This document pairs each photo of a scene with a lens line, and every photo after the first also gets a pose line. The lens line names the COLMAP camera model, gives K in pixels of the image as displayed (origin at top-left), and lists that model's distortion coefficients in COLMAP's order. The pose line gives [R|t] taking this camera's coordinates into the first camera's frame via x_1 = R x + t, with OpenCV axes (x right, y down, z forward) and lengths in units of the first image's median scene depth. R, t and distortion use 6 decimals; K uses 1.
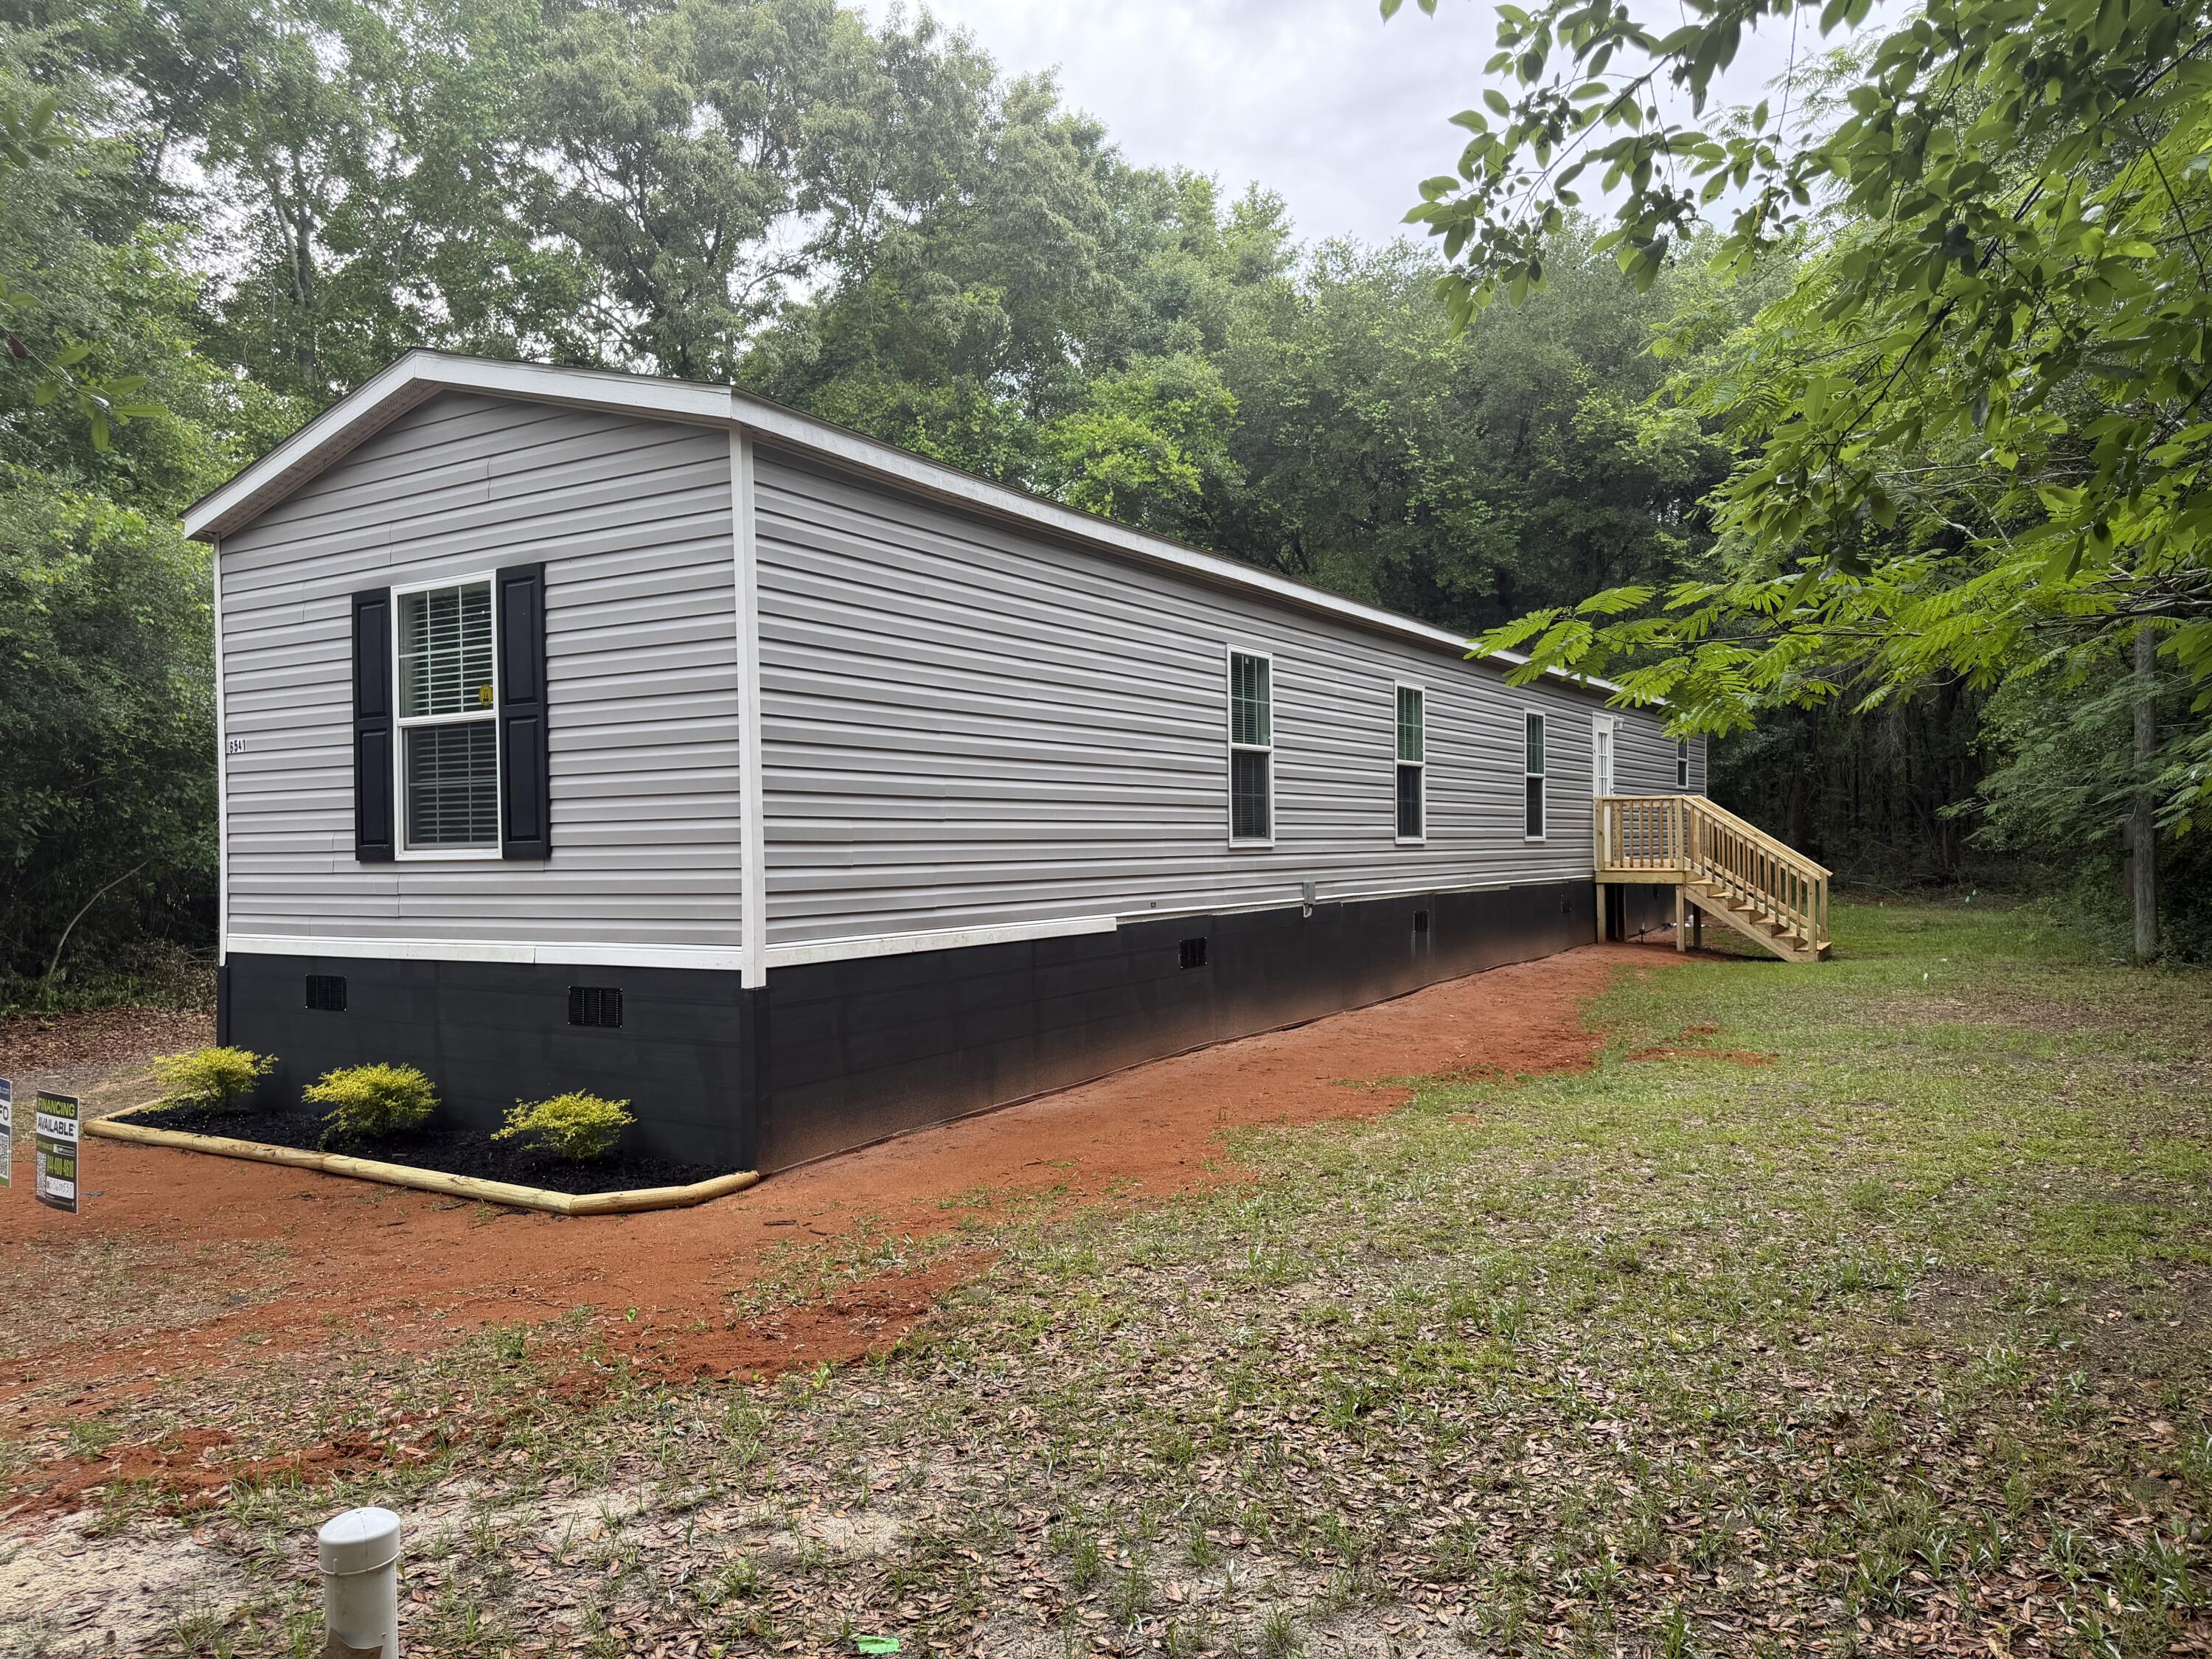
lens RADIAL K [[1497.1, 0, 1106.0], [0, 1497.1, 829.5], [0, 0, 1]] dist [-0.002551, -0.000941]
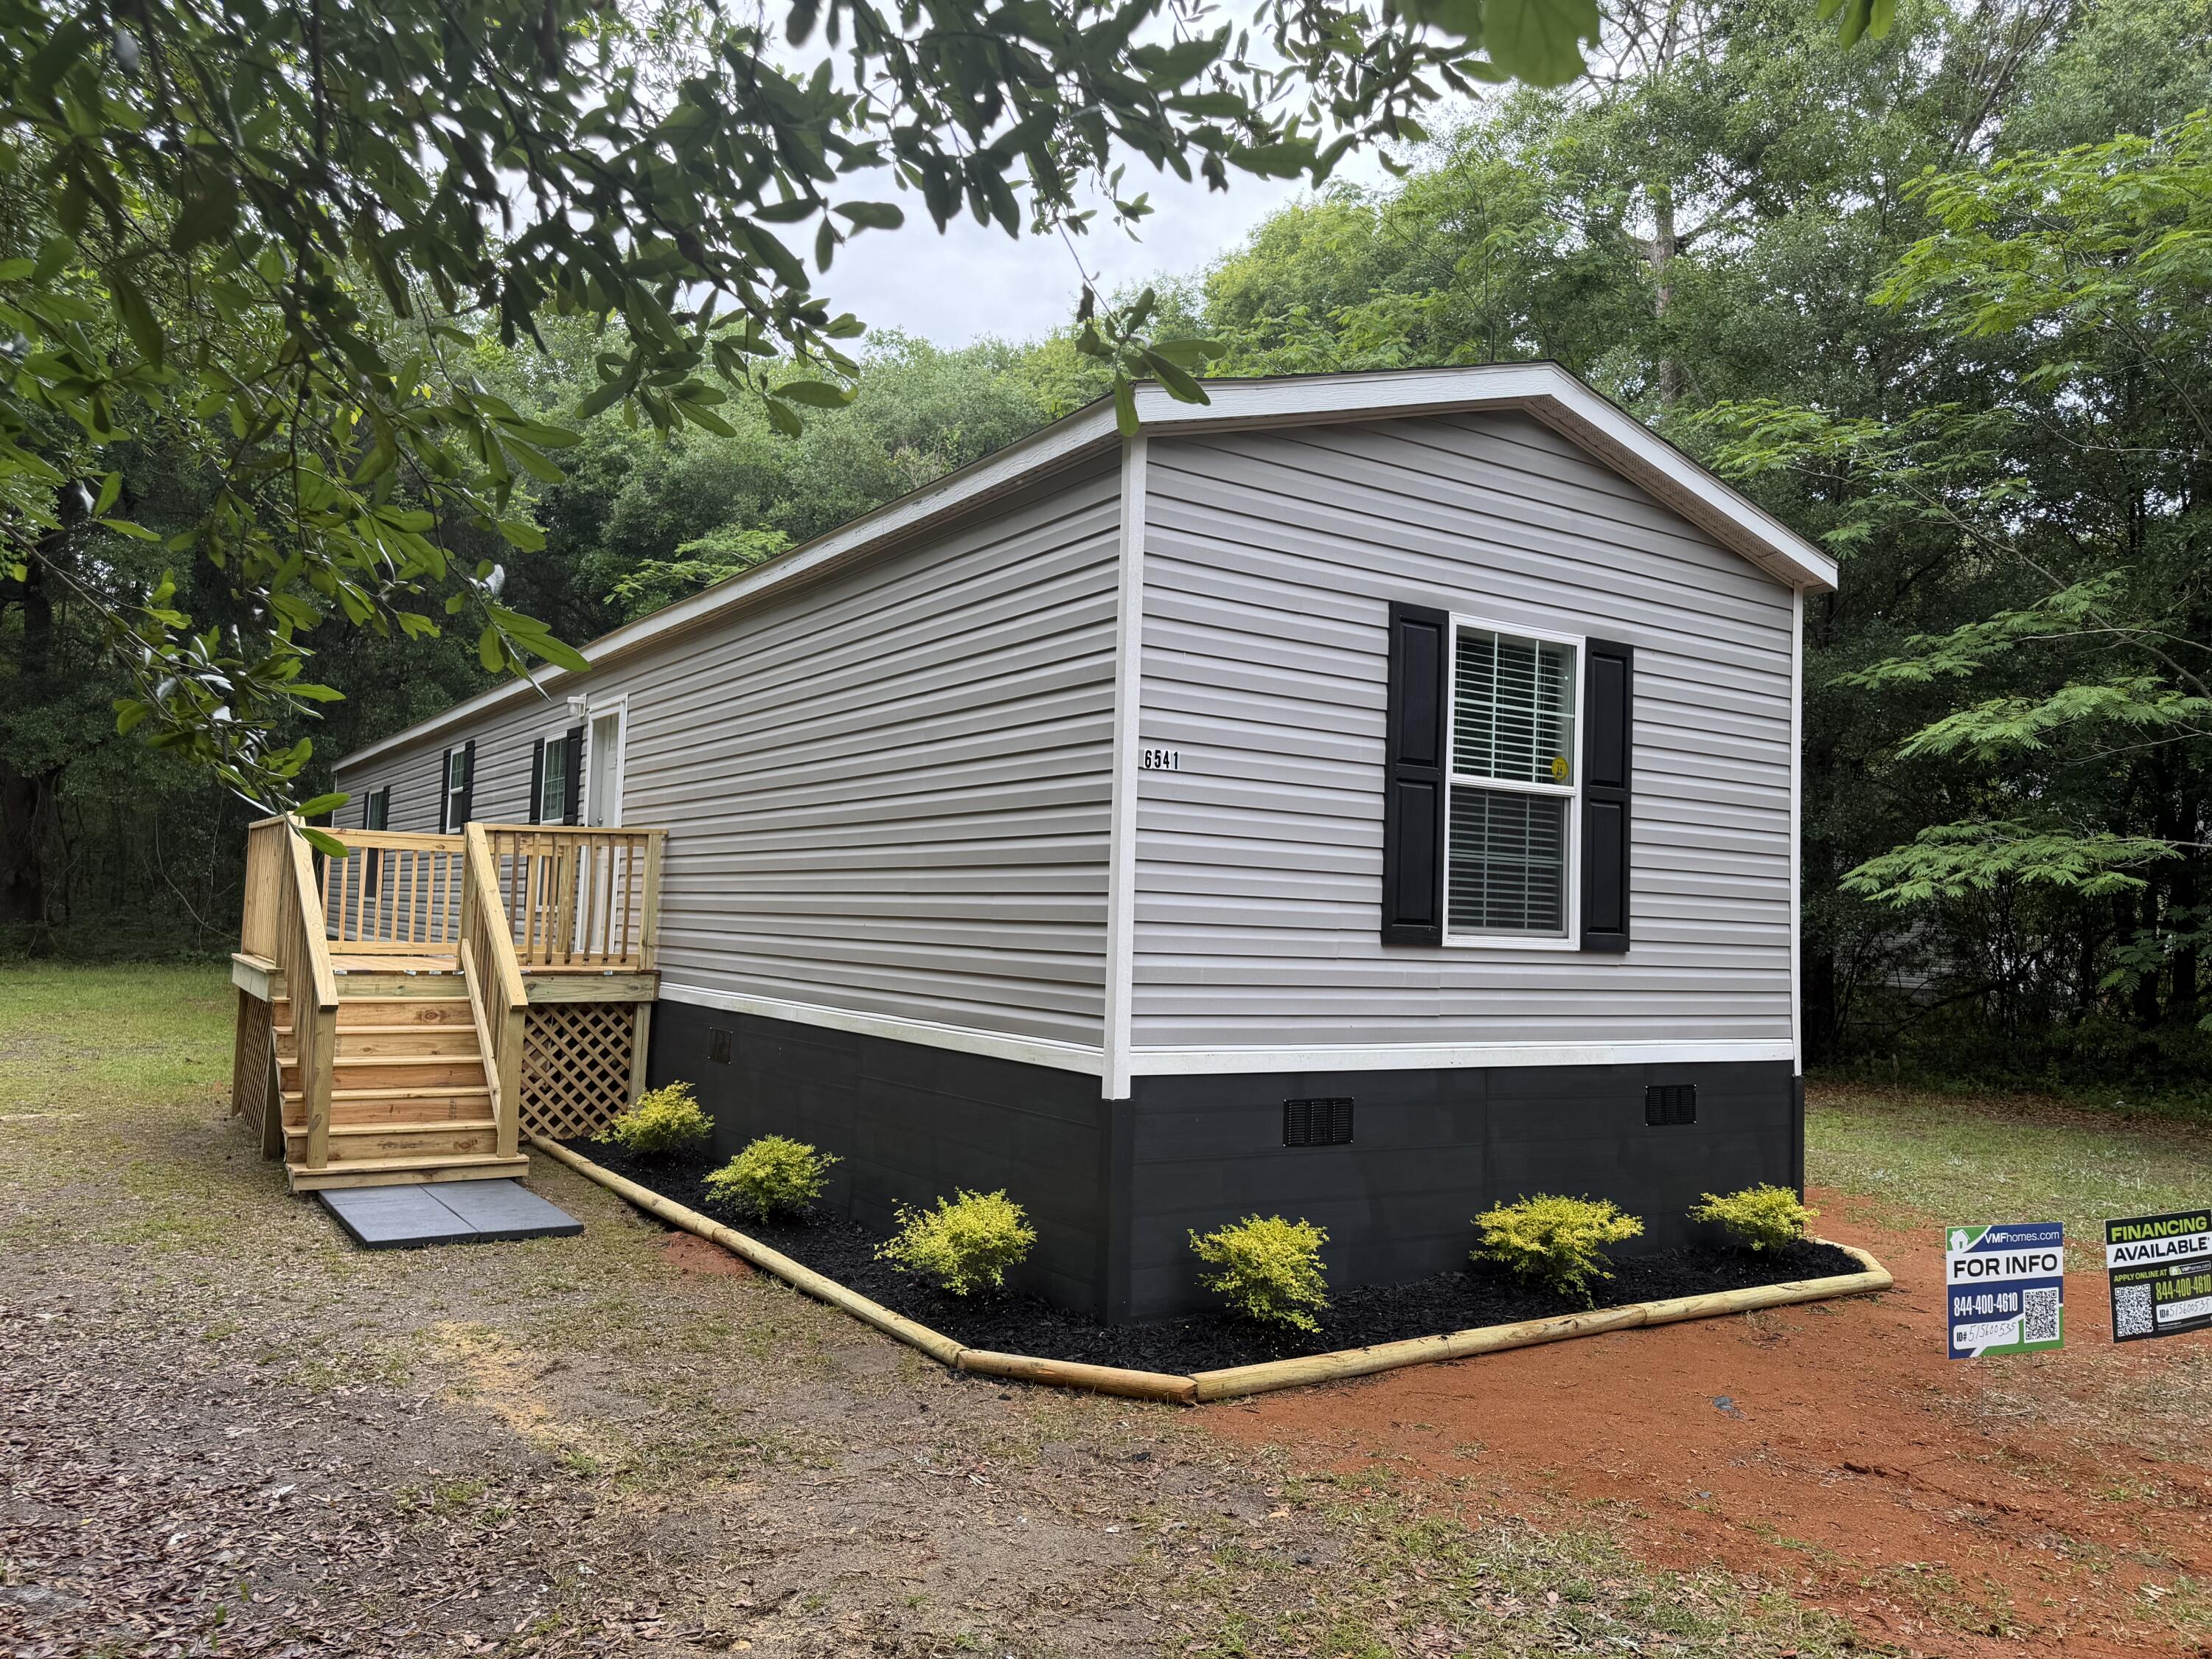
lens RADIAL K [[1582.9, 0, 1106.0], [0, 1582.9, 829.5], [0, 0, 1]] dist [0.148267, -0.094371]
pose [[0.424733, 0.089434, 0.900891, -1.371290], [-0.041261, 0.995987, -0.079421, 0.034550], [-0.904378, -0.003439, 0.426718, 0.818140]]
